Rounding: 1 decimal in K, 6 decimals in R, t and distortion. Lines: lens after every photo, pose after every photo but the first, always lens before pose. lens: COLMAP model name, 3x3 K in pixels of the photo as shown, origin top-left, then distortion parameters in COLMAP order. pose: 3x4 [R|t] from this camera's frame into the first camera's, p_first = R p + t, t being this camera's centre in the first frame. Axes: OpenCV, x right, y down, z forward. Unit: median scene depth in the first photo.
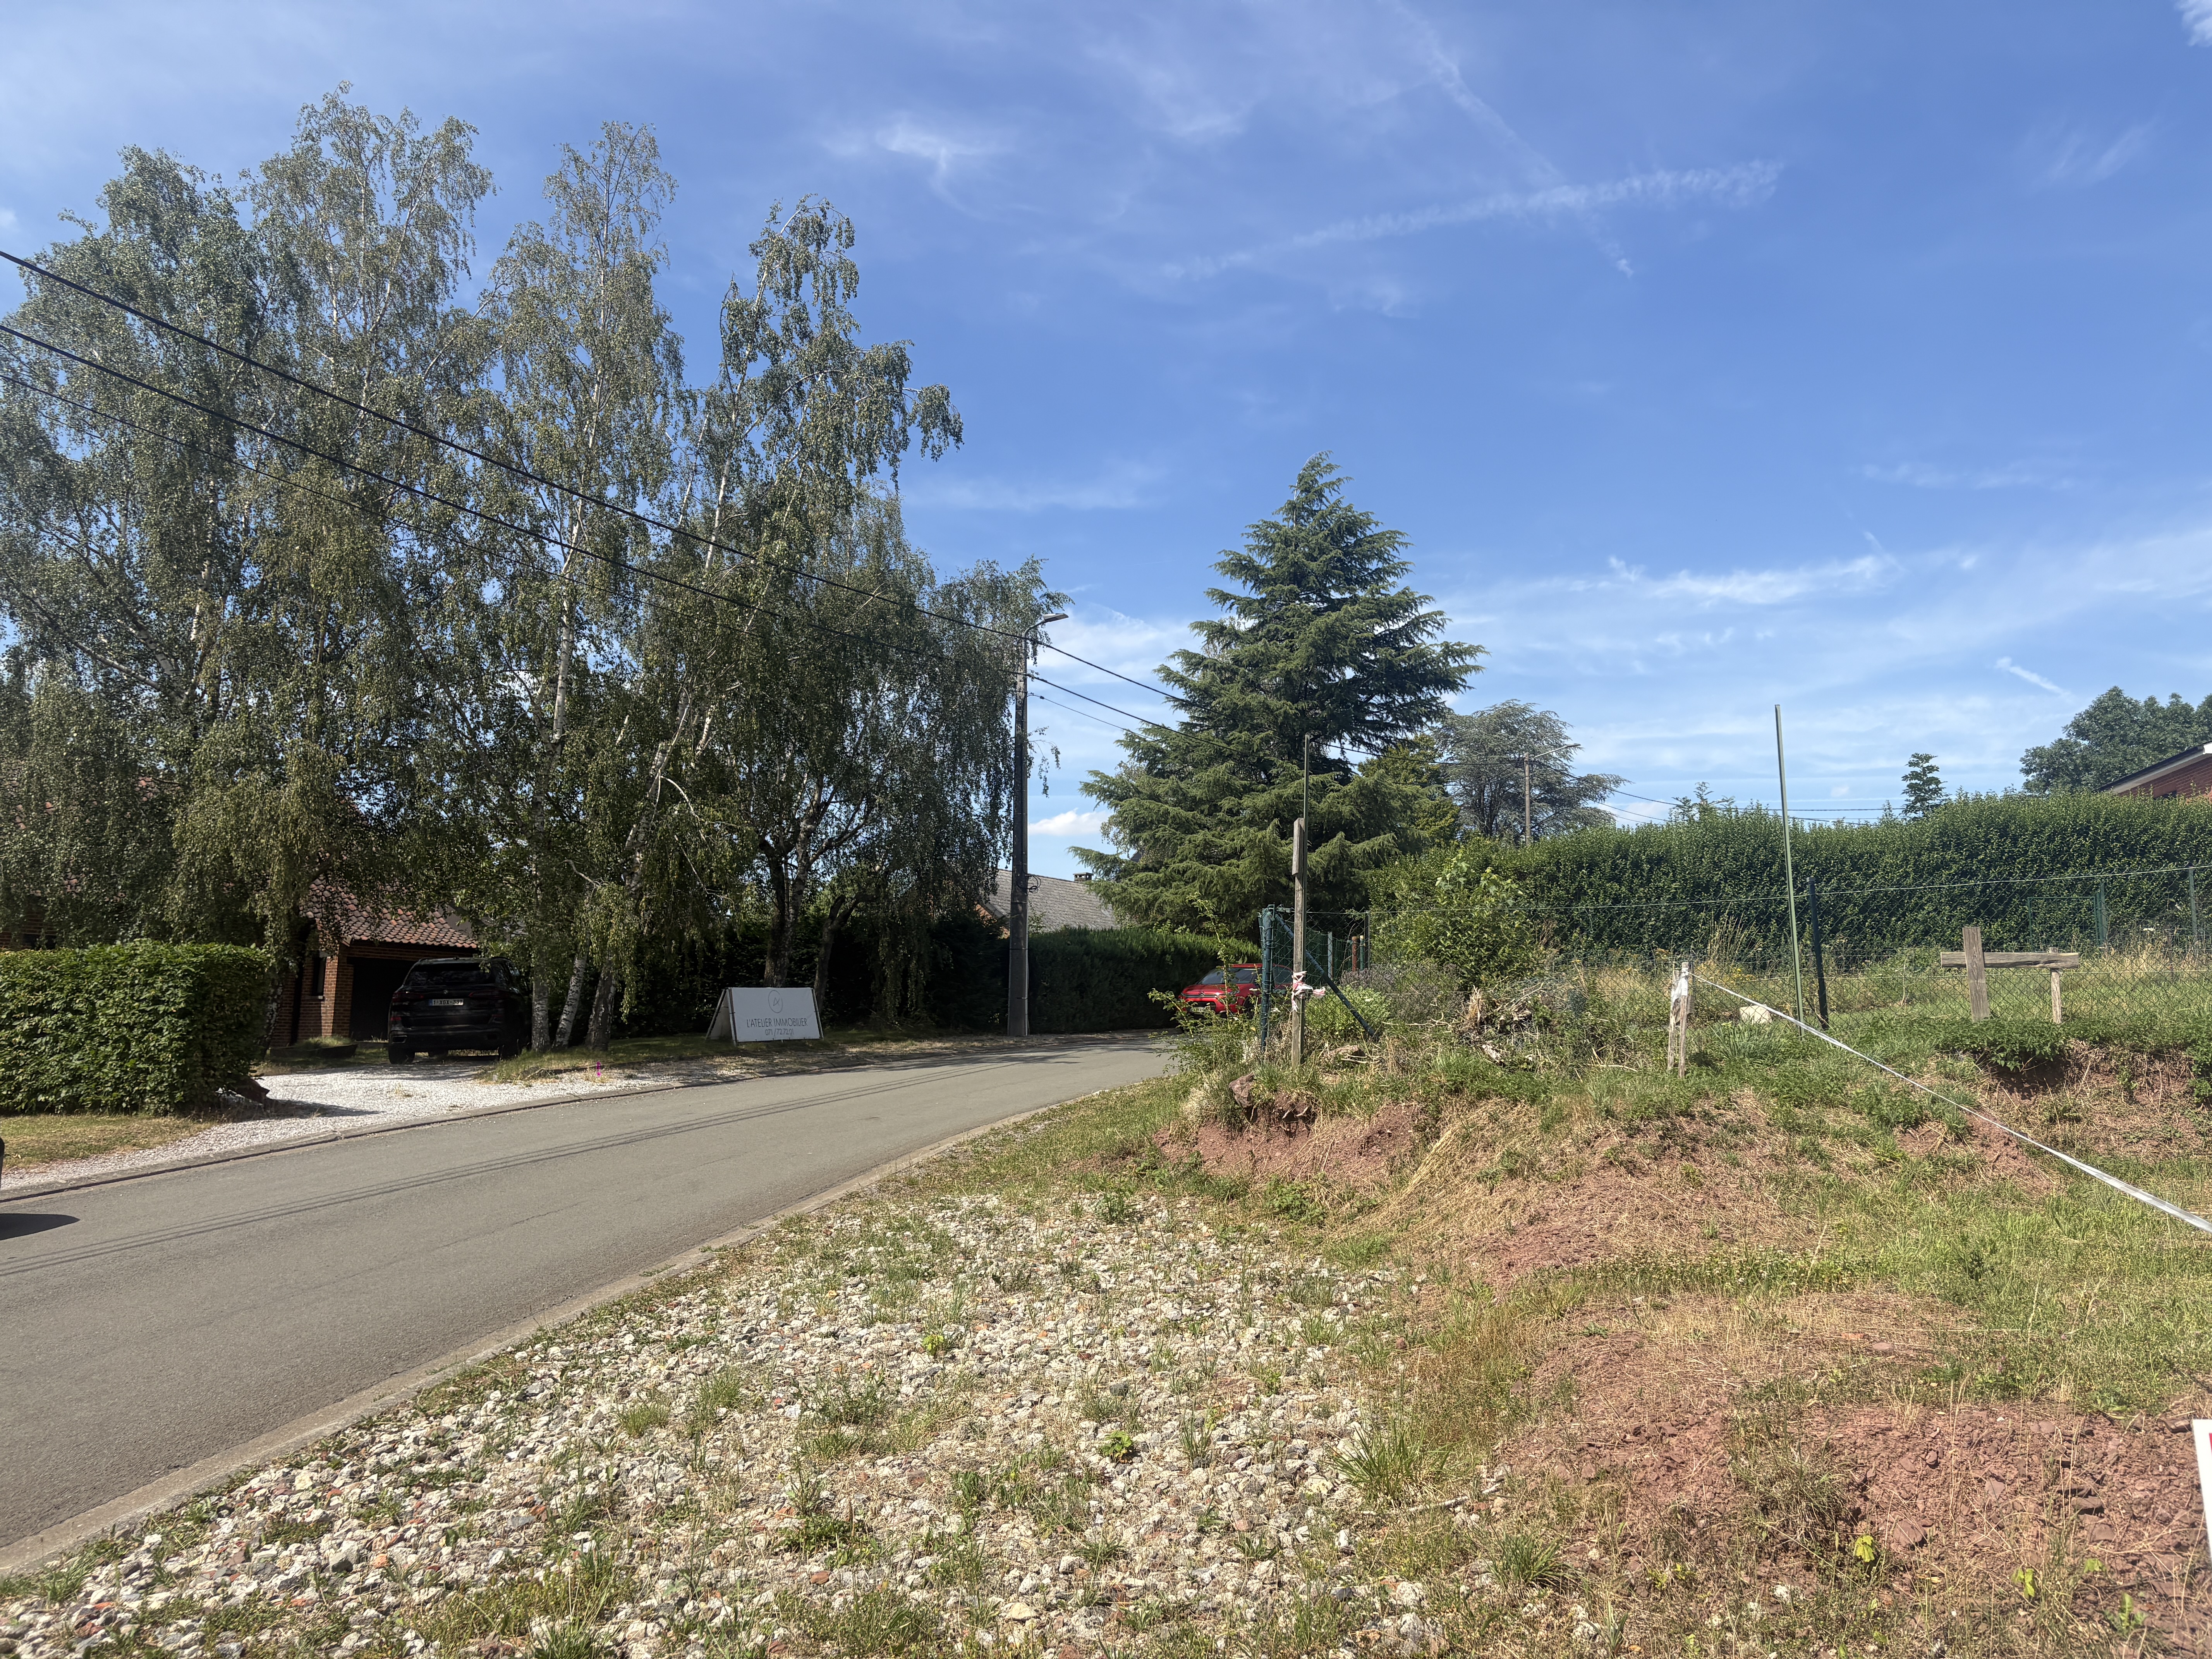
lens RADIAL K [[1664.3, 0, 1106.0], [0, 1664.3, 829.5], [0, 0, 1]] dist [0.075906, -0.096265]
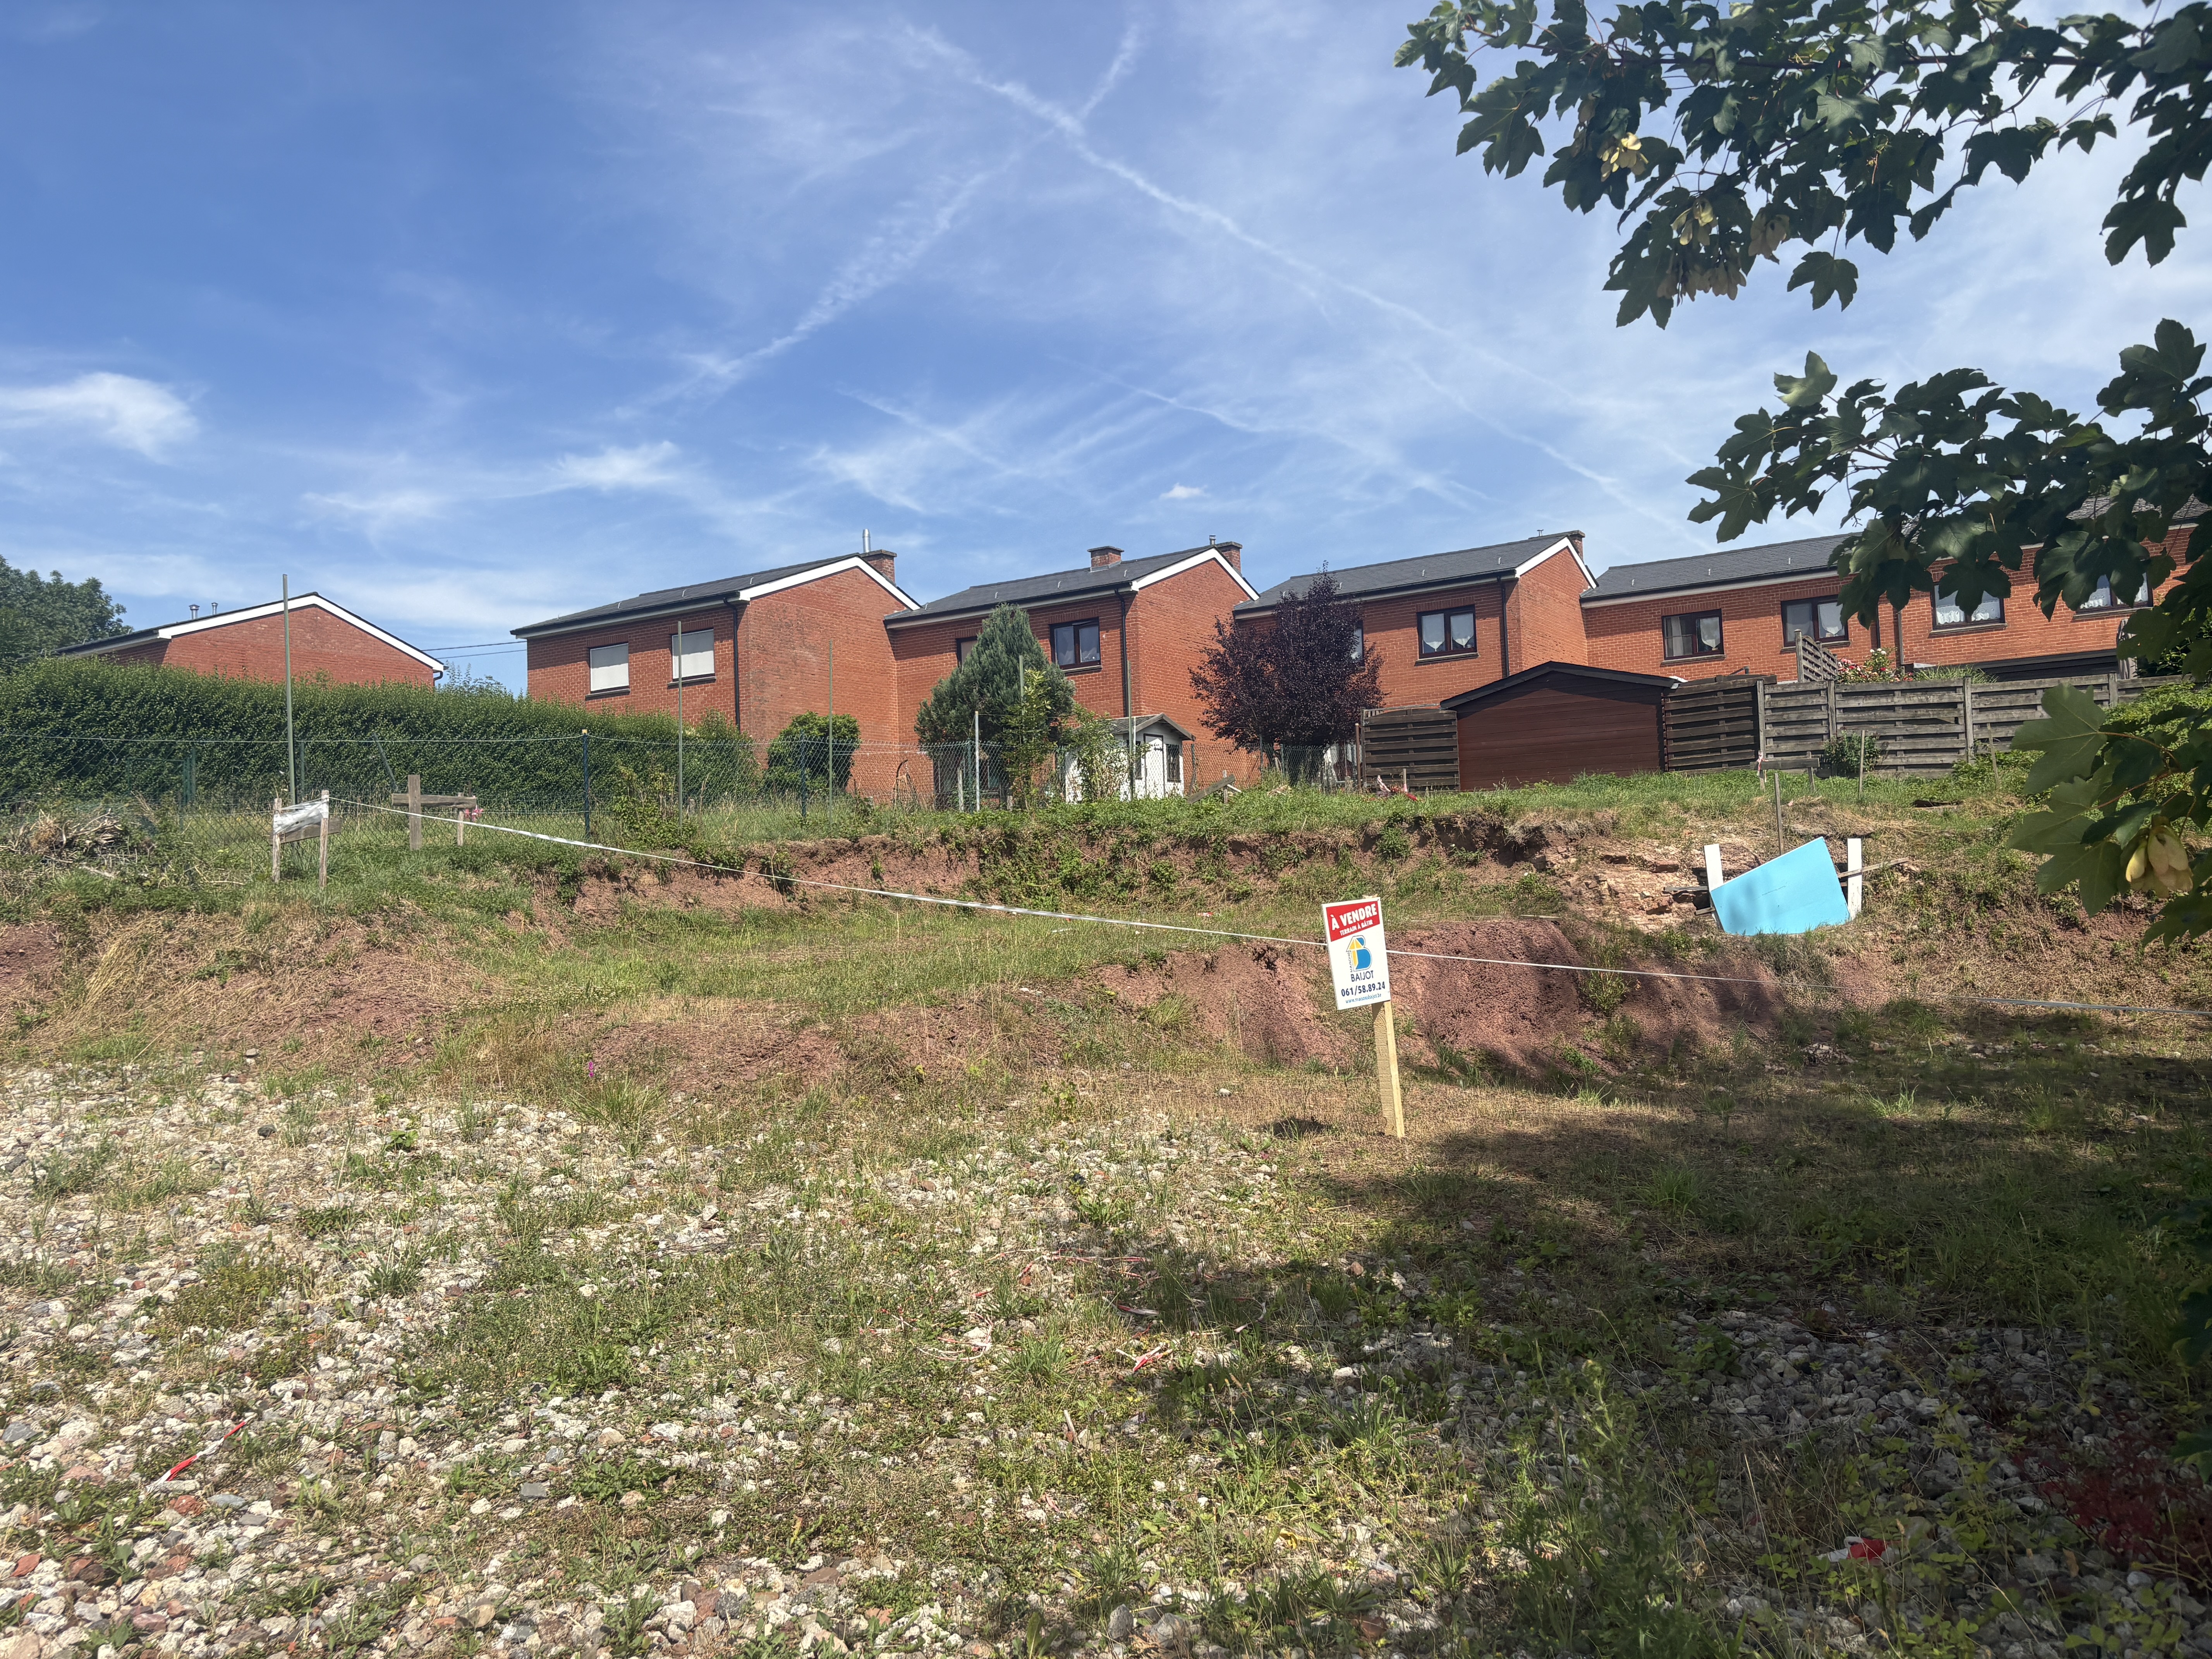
lens RADIAL K [[1669.3, 0, 1087.1], [0, 1669.3, 835.6], [0, 0, 1]] dist [0.019466, 0.000147]
pose [[0.387156, 0.013345, 0.921918, -0.241676], [-0.084711, 0.996181, 0.021154, 0.017781], [-0.918115, -0.086286, 0.386808, 0.018114]]
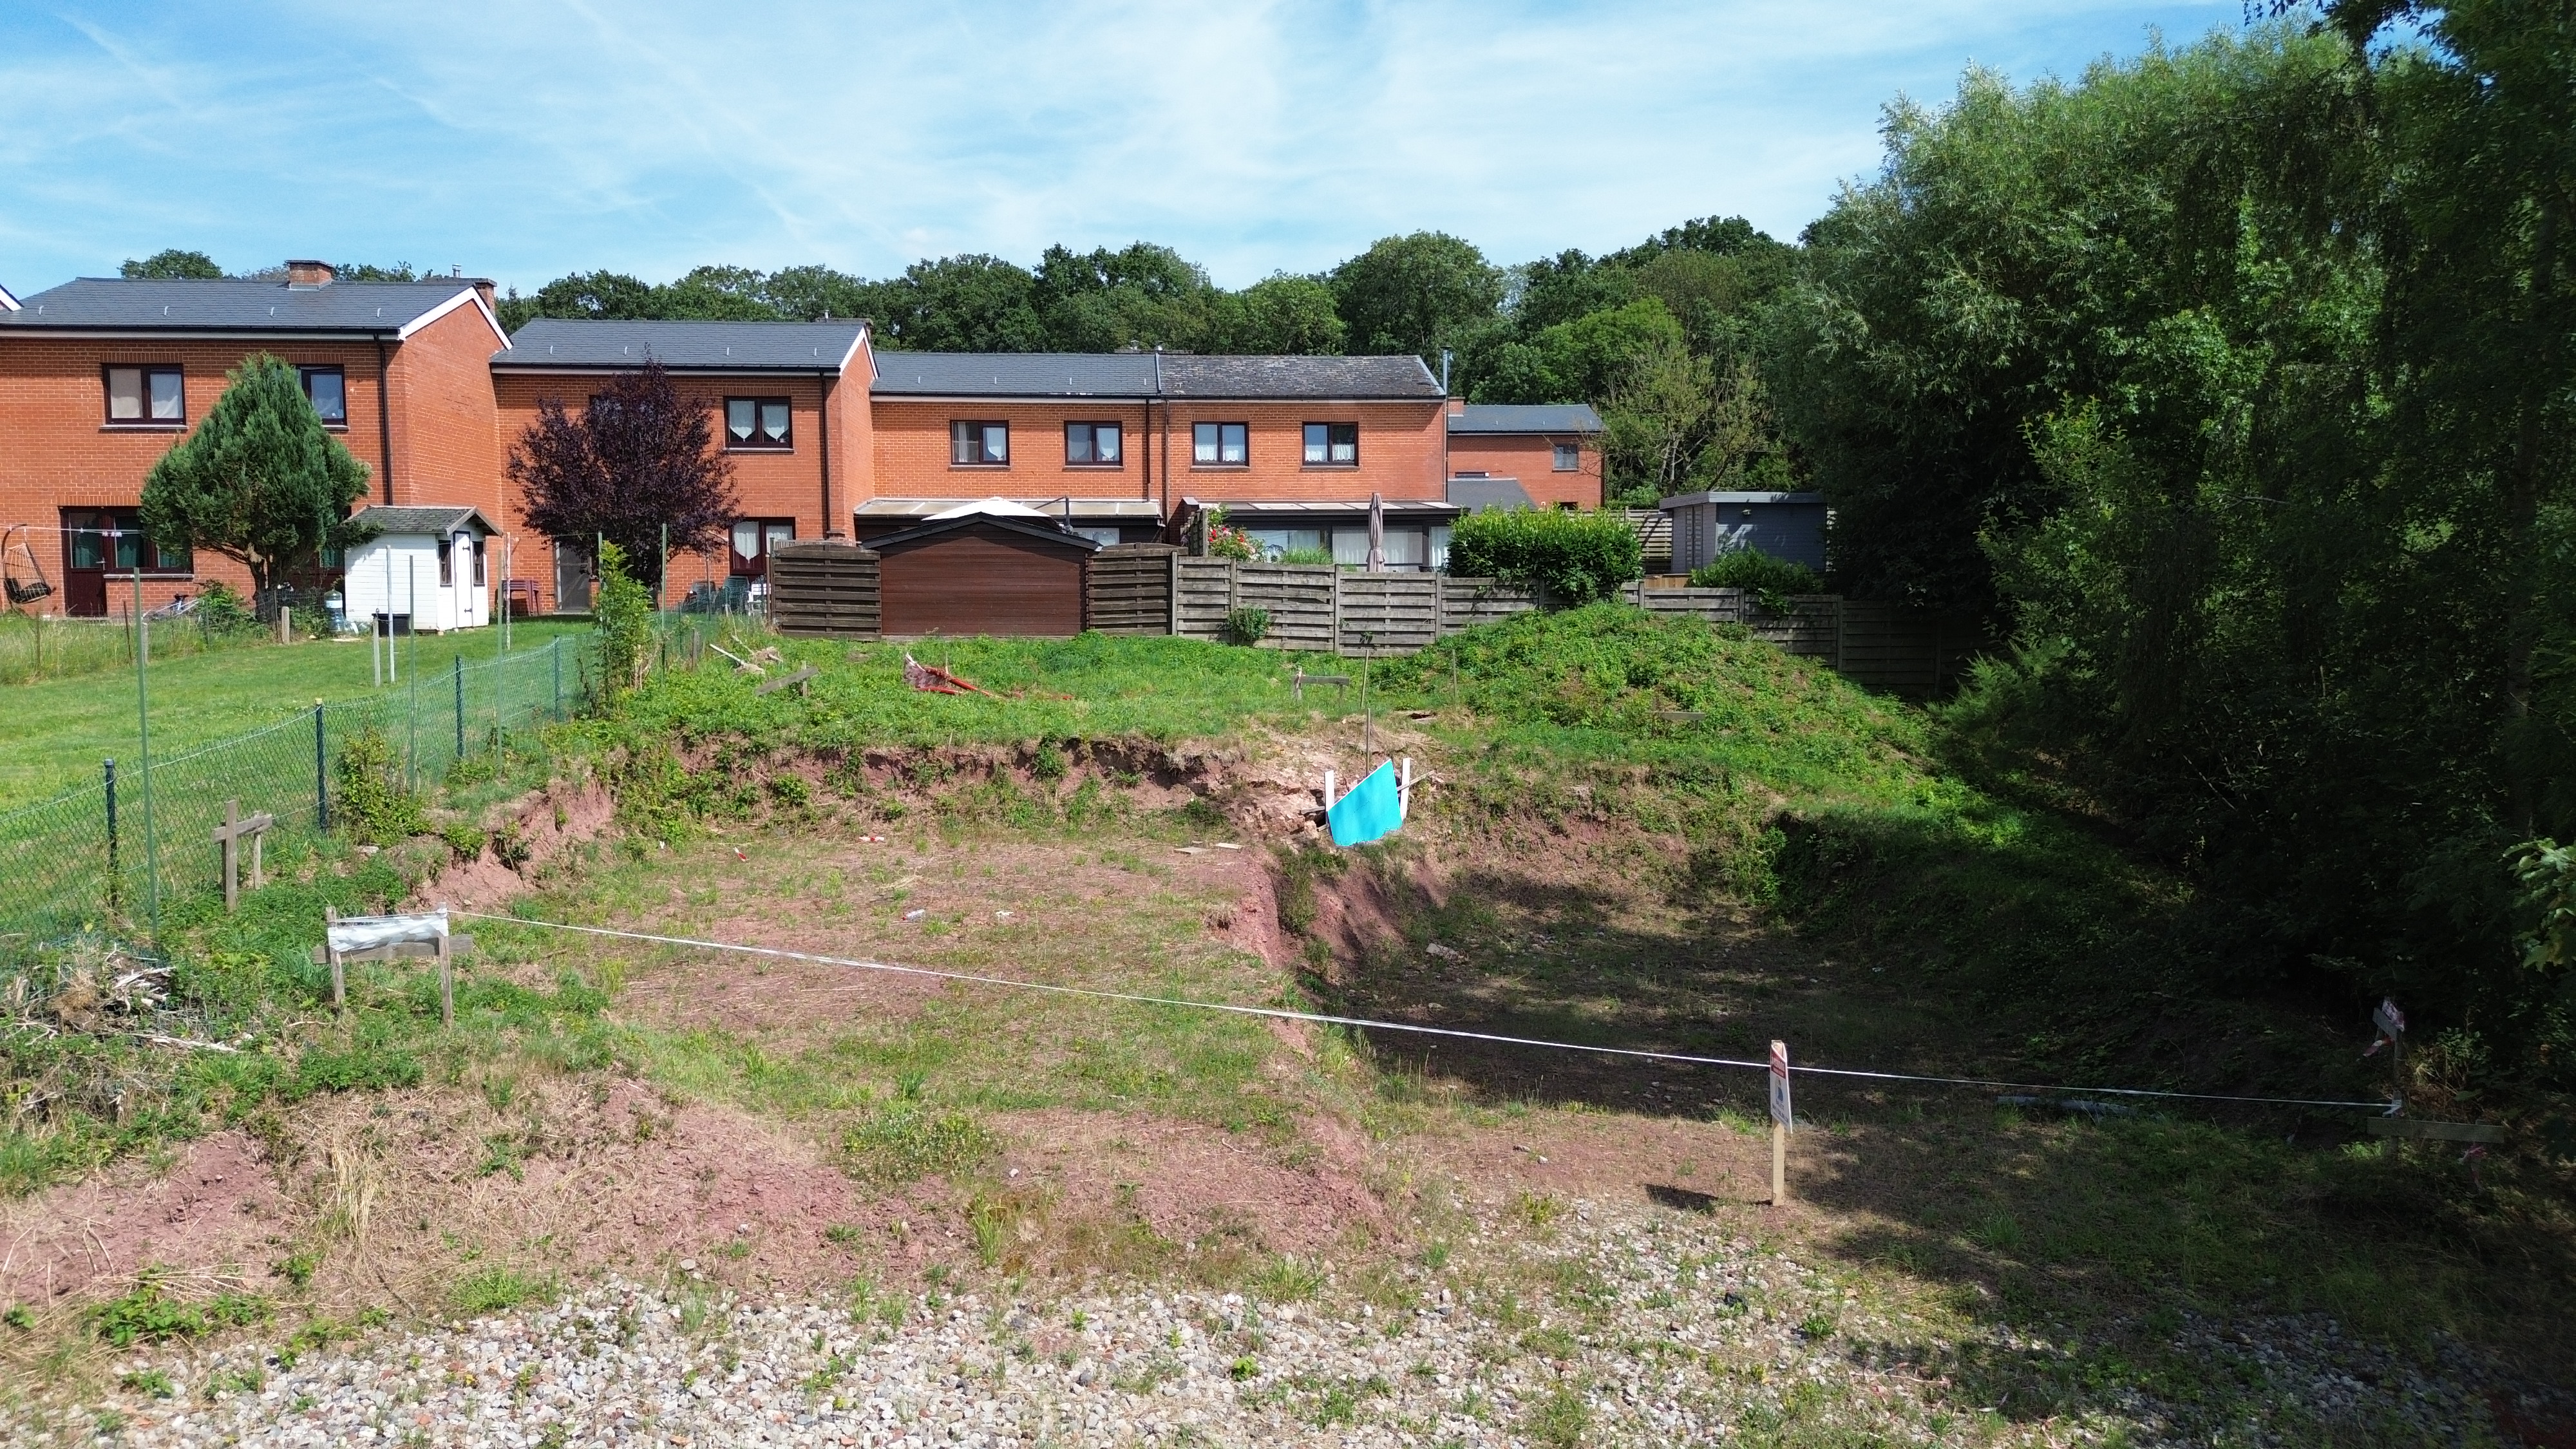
lens RADIAL K [[1817.9, 0, 1288.0], [0, 1817.9, 724.5], [0, 0, 1]] dist [0.113008, -0.149918]
pose [[-0.267156, -0.083862, 0.959997, -0.372183], [-0.128446, 0.990416, 0.050774, -0.063901], [-0.955055, -0.109743, -0.275368, 0.371363]]
